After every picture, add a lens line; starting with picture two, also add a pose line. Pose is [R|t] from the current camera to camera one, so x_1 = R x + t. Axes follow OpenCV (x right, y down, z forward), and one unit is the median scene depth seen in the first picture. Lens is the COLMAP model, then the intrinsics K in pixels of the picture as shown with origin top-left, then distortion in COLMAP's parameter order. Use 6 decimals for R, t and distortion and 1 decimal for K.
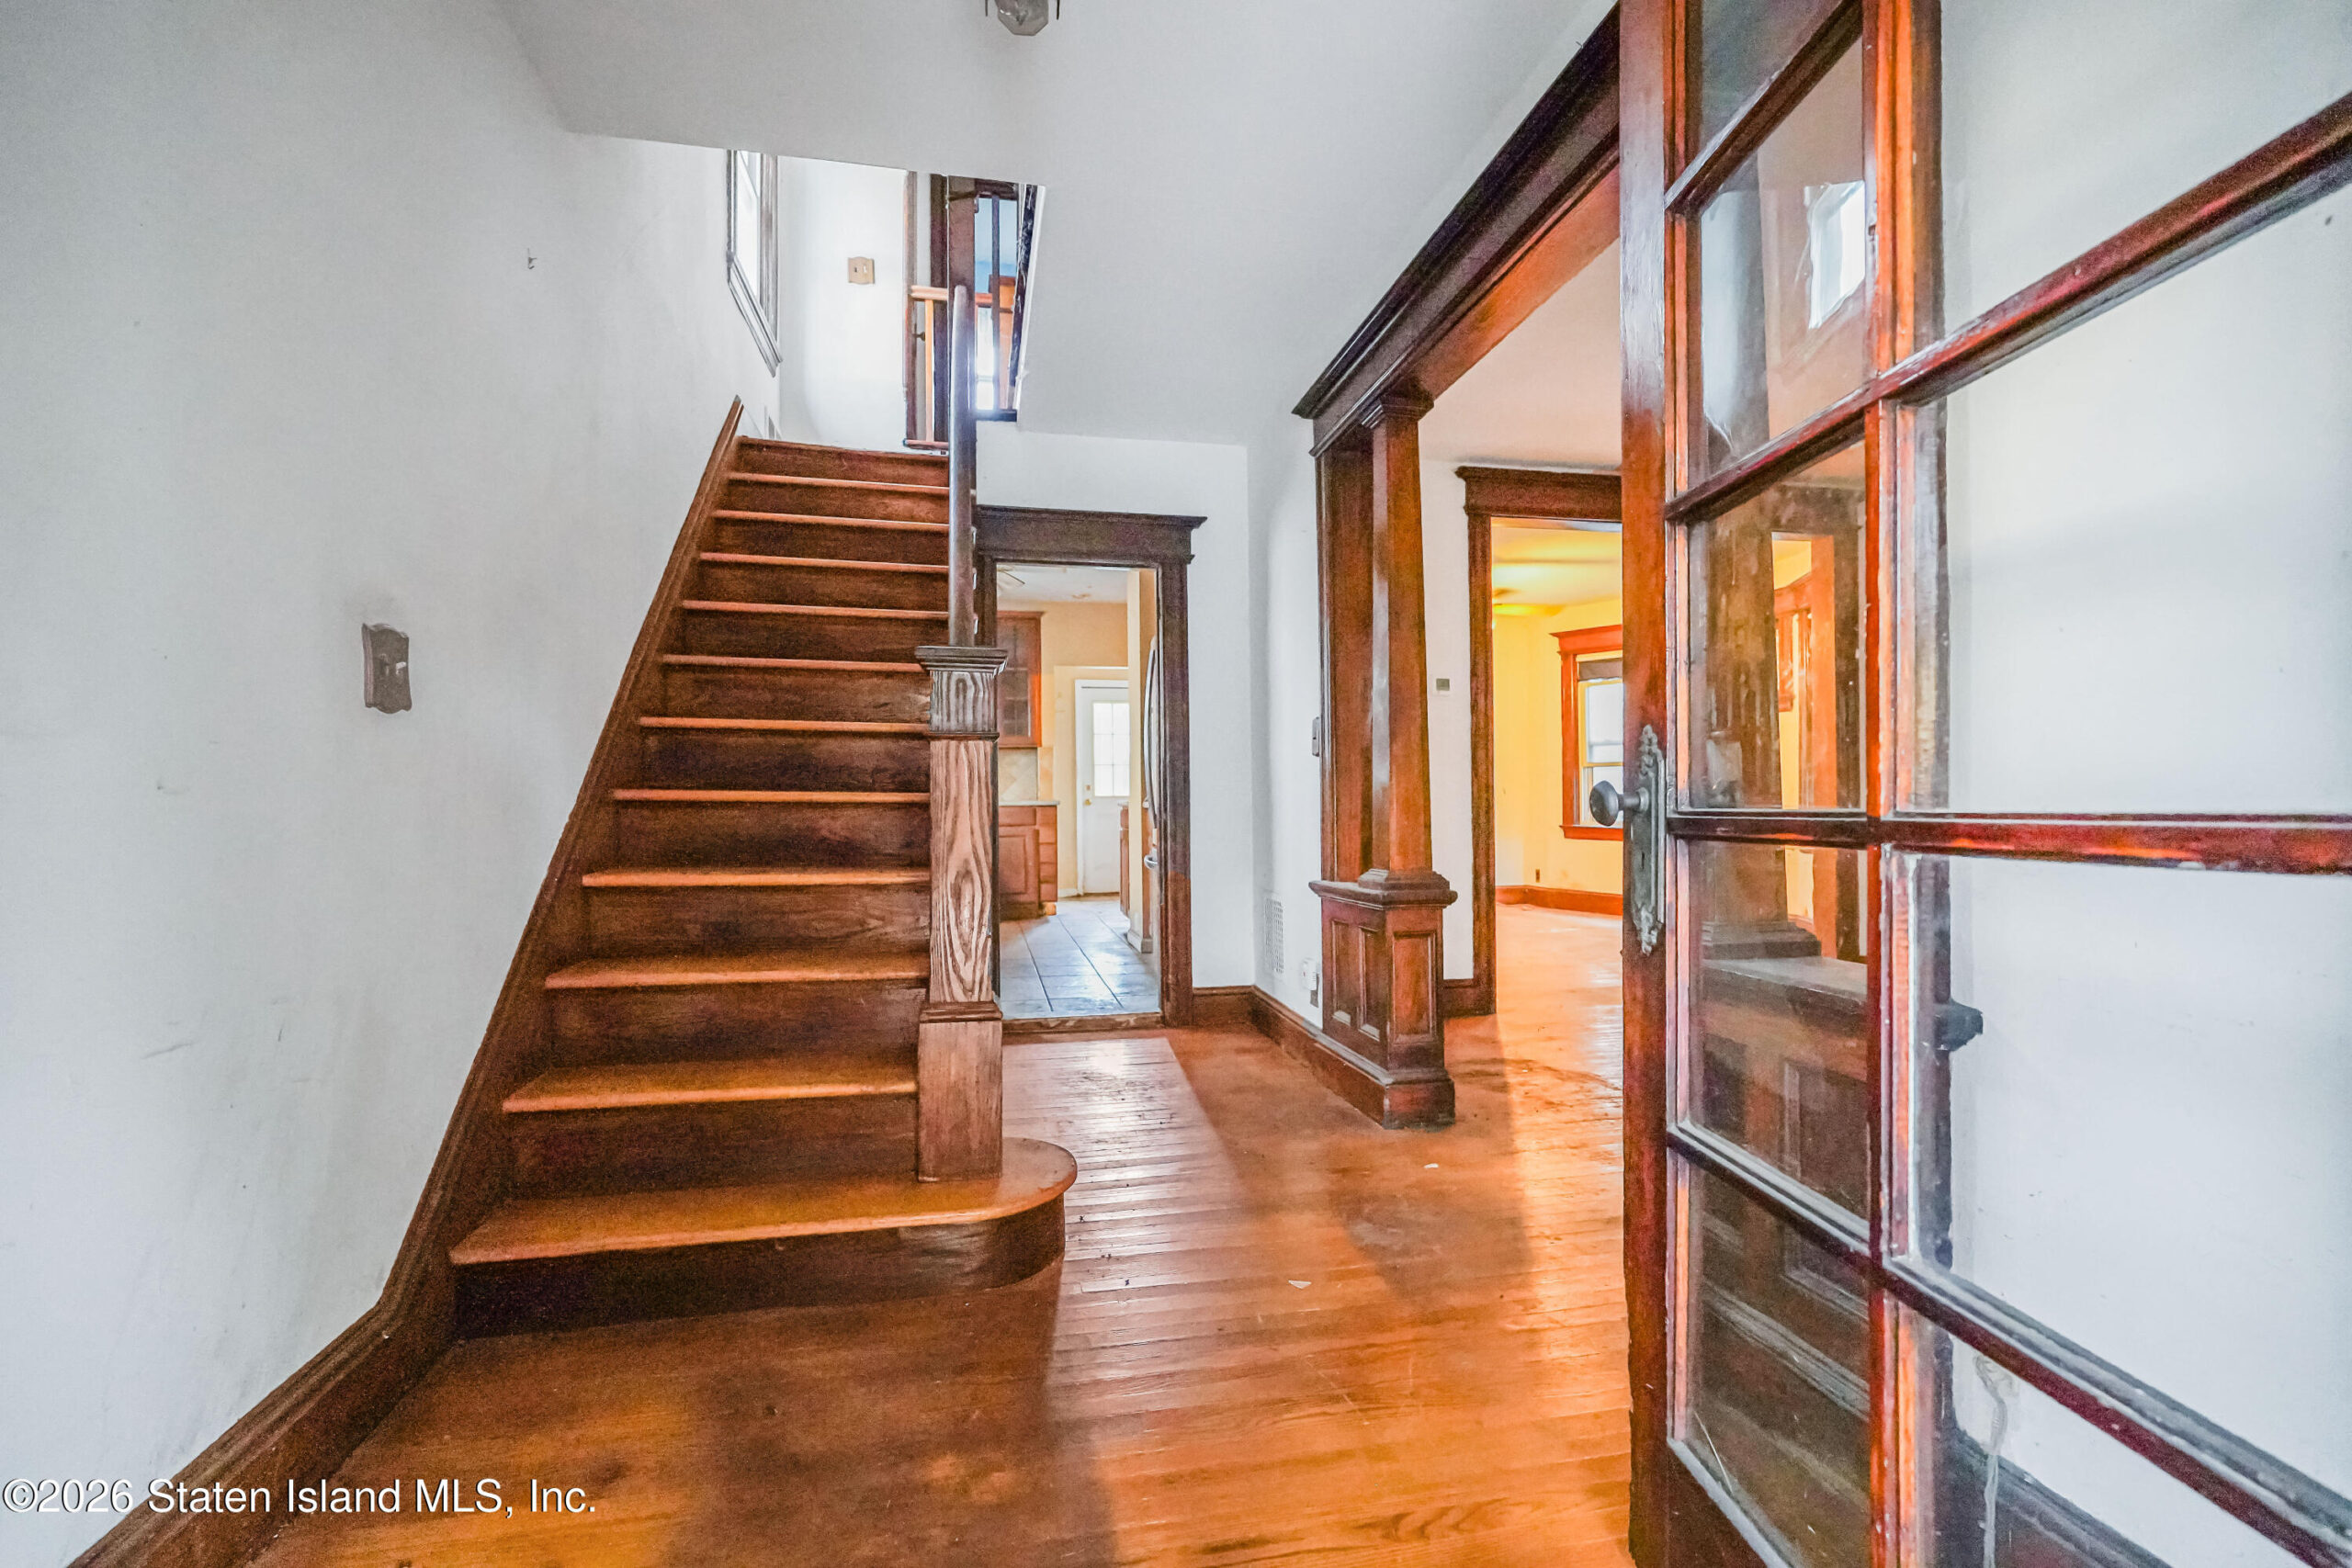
lens RADIAL K [[1036.7, 0, 1179.9], [0, 1036.7, 789.3], [0, 0, 1]] dist [-0.002356, 0.001314]
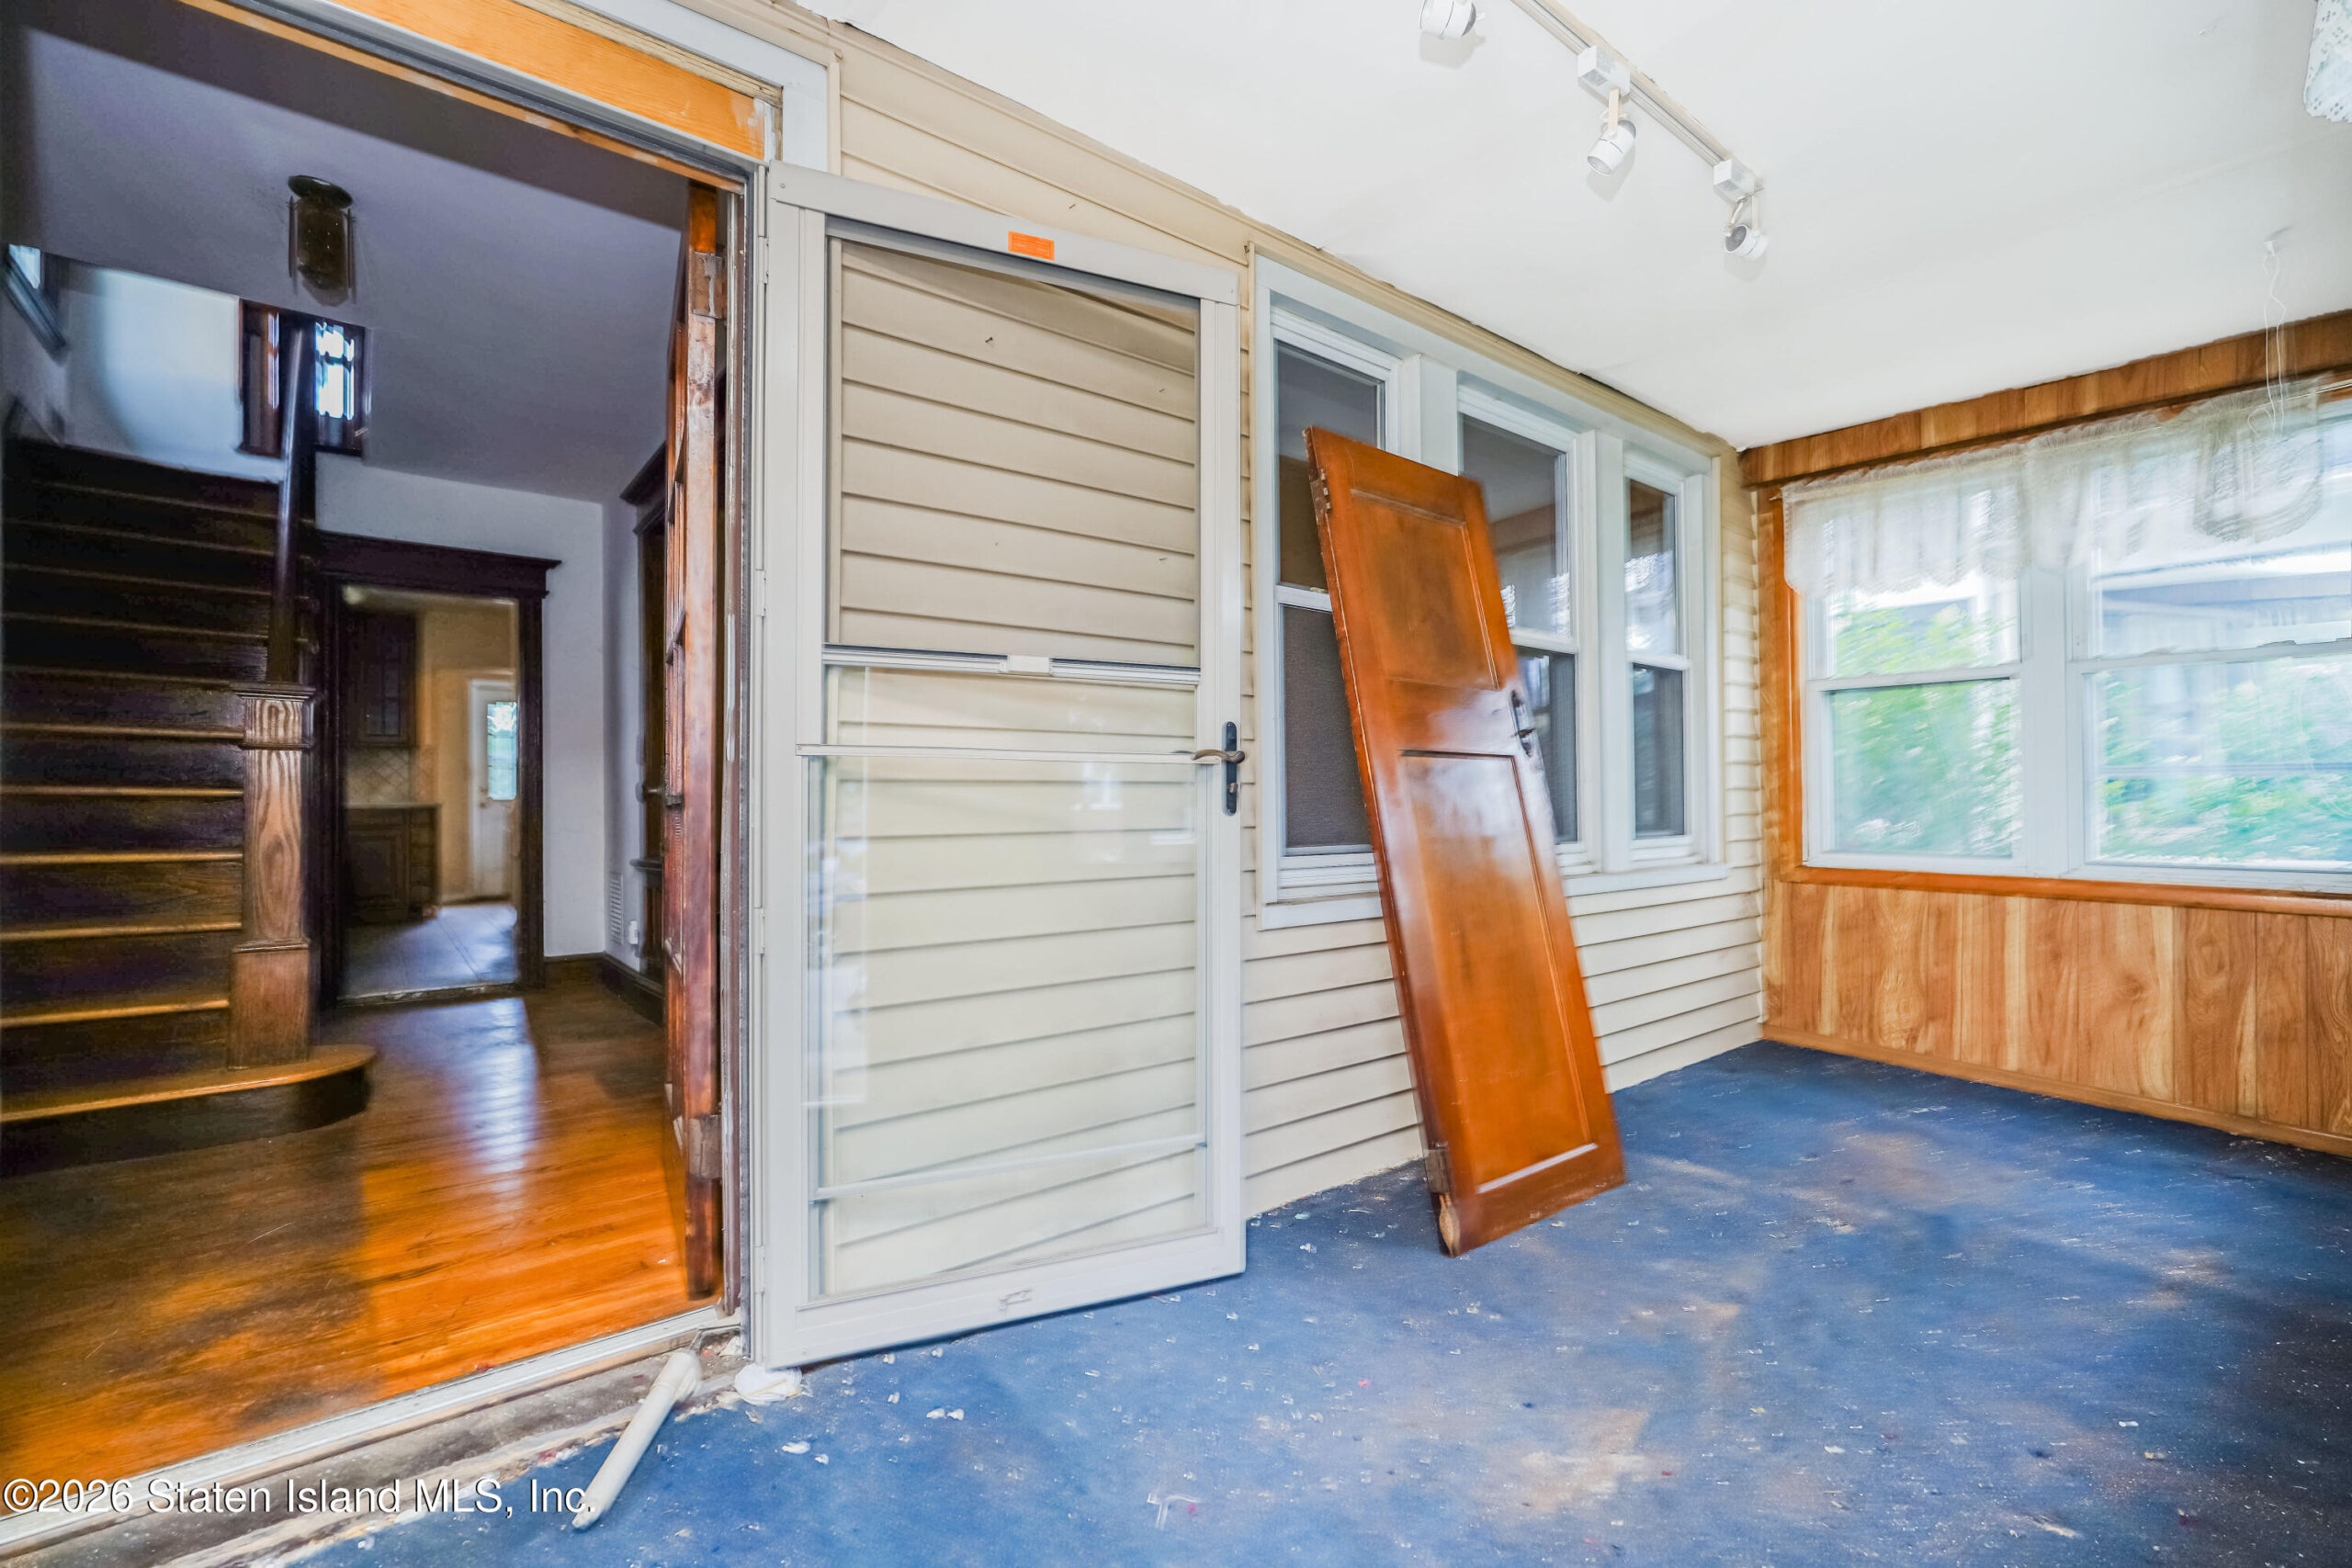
lens RADIAL K [[1036.7, 0, 1174.7], [0, 1036.7, 792.9], [0, 0, 1]] dist [-0.002356, 0.001314]
pose [[0.890815, 0.003450, 0.454354, 0.123173], [-0.002708, 0.999994, -0.002283, 0.004744], [-0.454359, 0.000803, 0.890819, -0.409627]]
